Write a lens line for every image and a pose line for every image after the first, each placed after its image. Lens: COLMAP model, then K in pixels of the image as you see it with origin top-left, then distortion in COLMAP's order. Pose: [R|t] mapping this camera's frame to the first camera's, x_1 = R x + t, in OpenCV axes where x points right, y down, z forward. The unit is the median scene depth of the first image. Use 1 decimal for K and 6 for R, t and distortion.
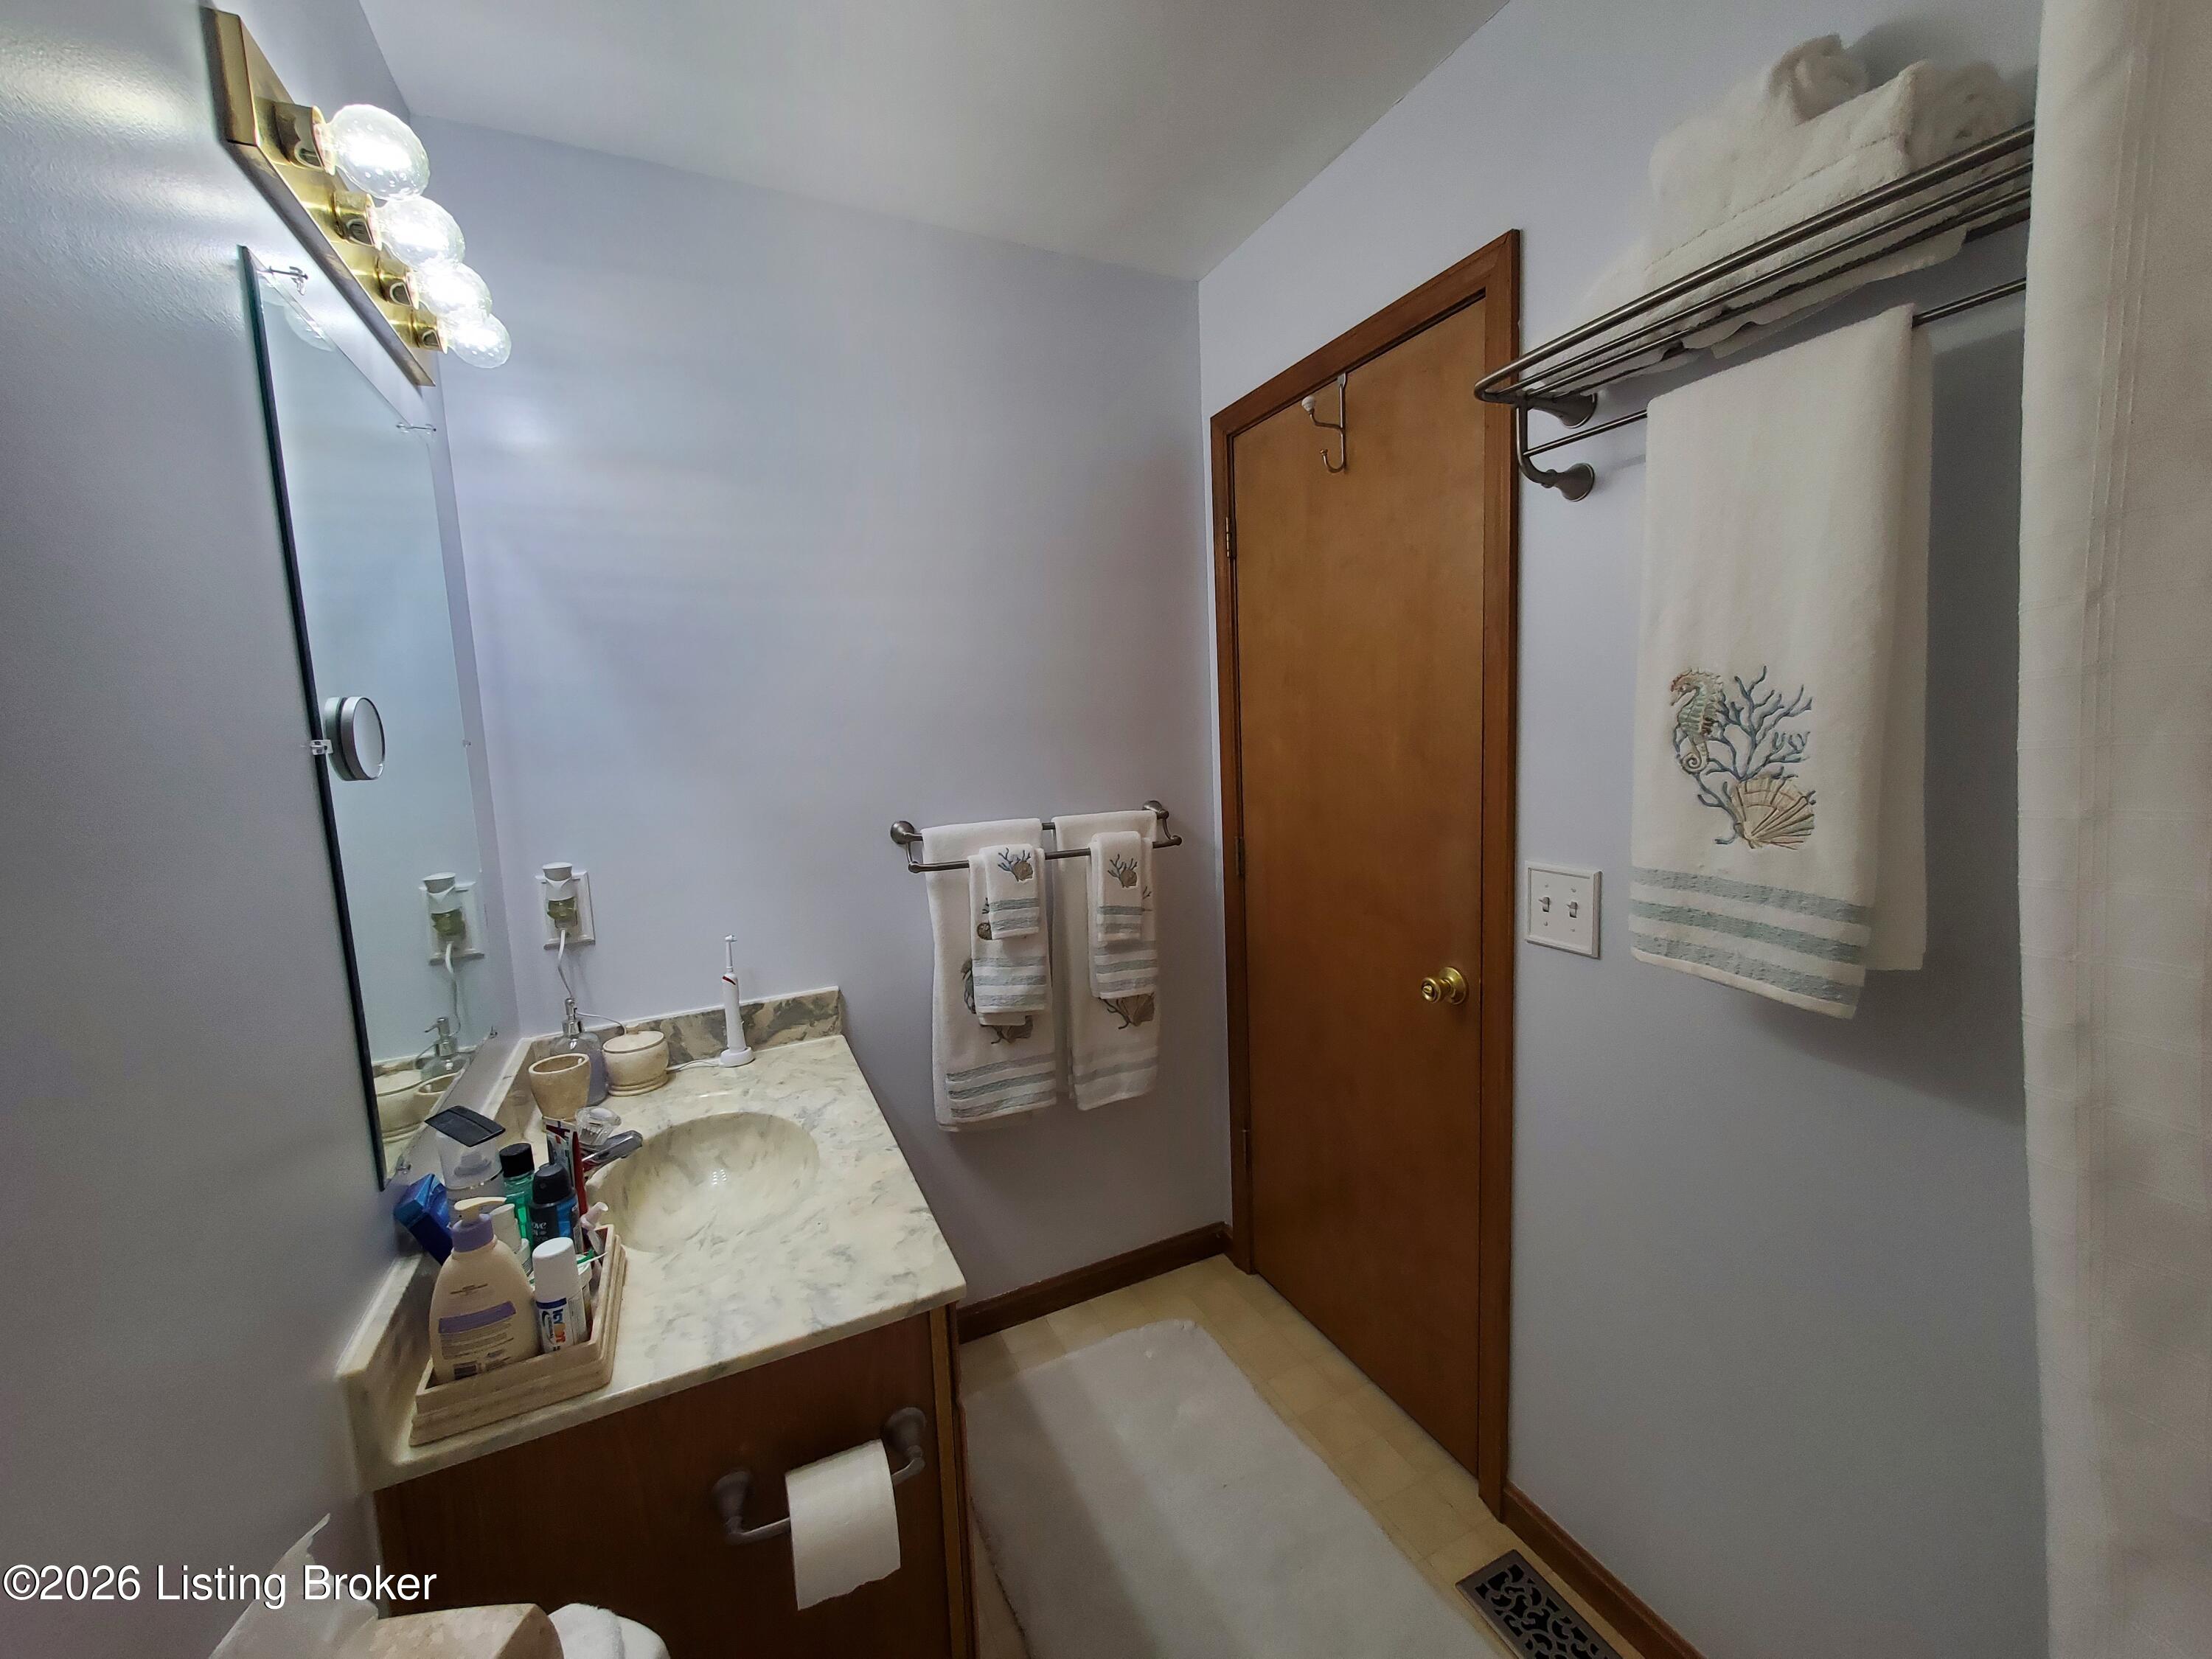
lens RADIAL K [[868.3, 0, 1133.3], [0, 868.3, 825.4], [0, 0, 1]] dist [-0.001203, -0.000054]
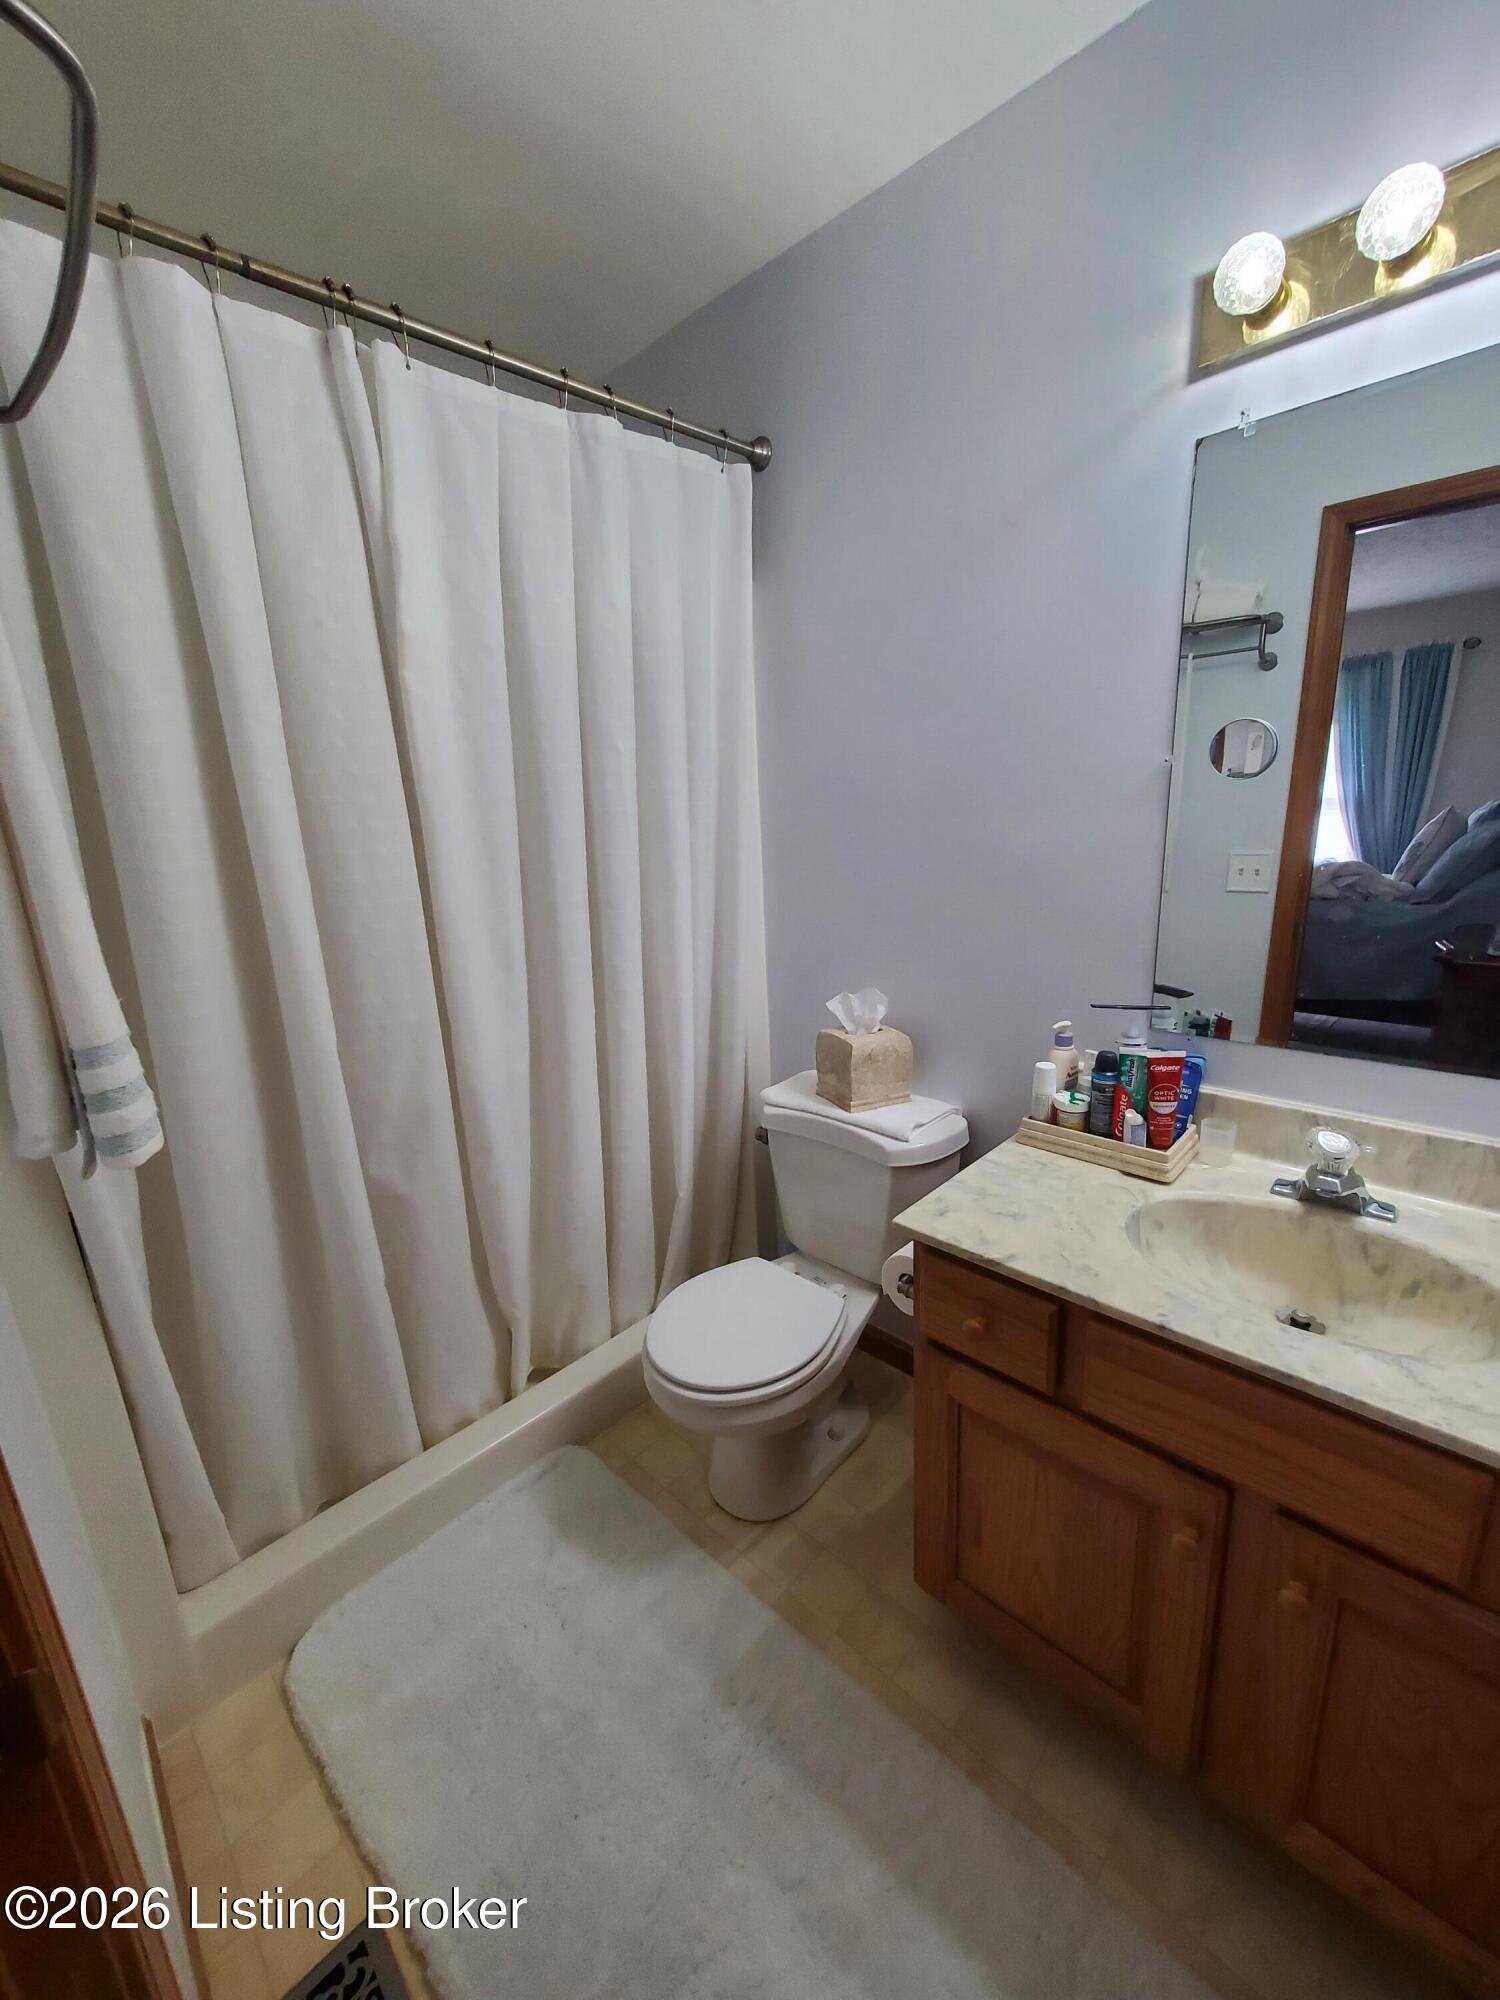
lens RADIAL K [[792.4, 0, 750.0], [0, 792.4, 1000.0], [0, 0, 1]] dist [-0.003095, -0.000245]
pose [[-0.944977, 0.156585, -0.287228, 0.163026], [0.047095, 0.933975, 0.354222, -0.112853], [0.323730, 0.321205, -0.889959, 1.049302]]
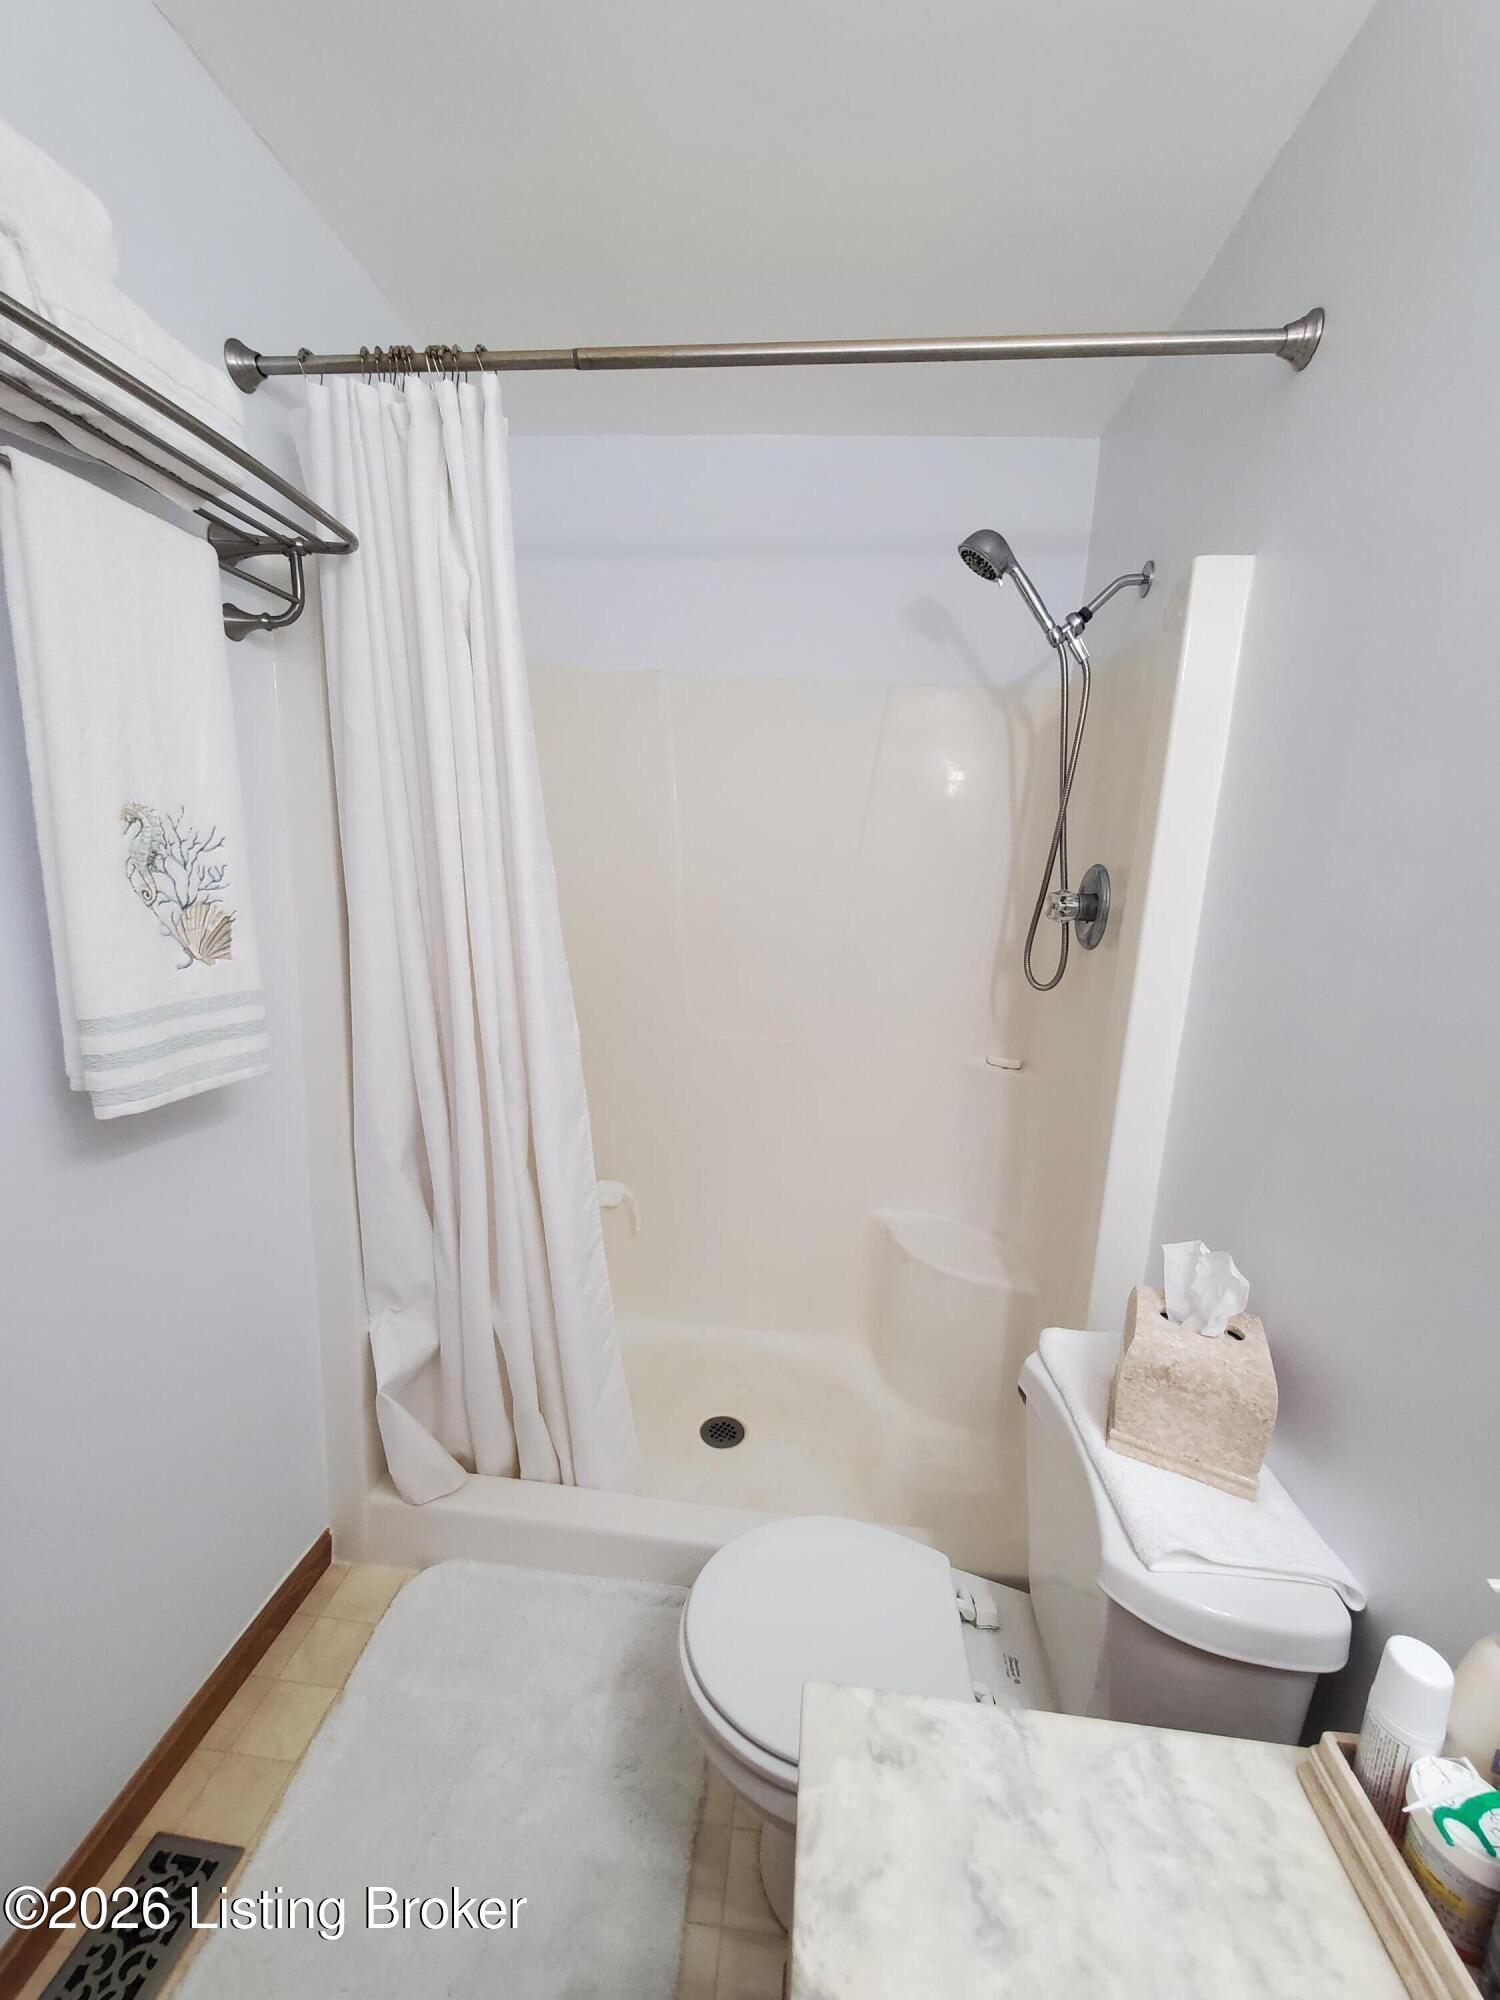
lens RADIAL K [[785.1, 0, 750.0], [0, 785.1, 1000.0], [0, 0, 1]] dist [-0.001203, -0.000054]
pose [[-0.840922, -0.097330, 0.532332, -0.244022], [0.047065, 0.966812, 0.251118, -0.084842], [-0.539106, 0.236225, -0.808432, 0.784389]]
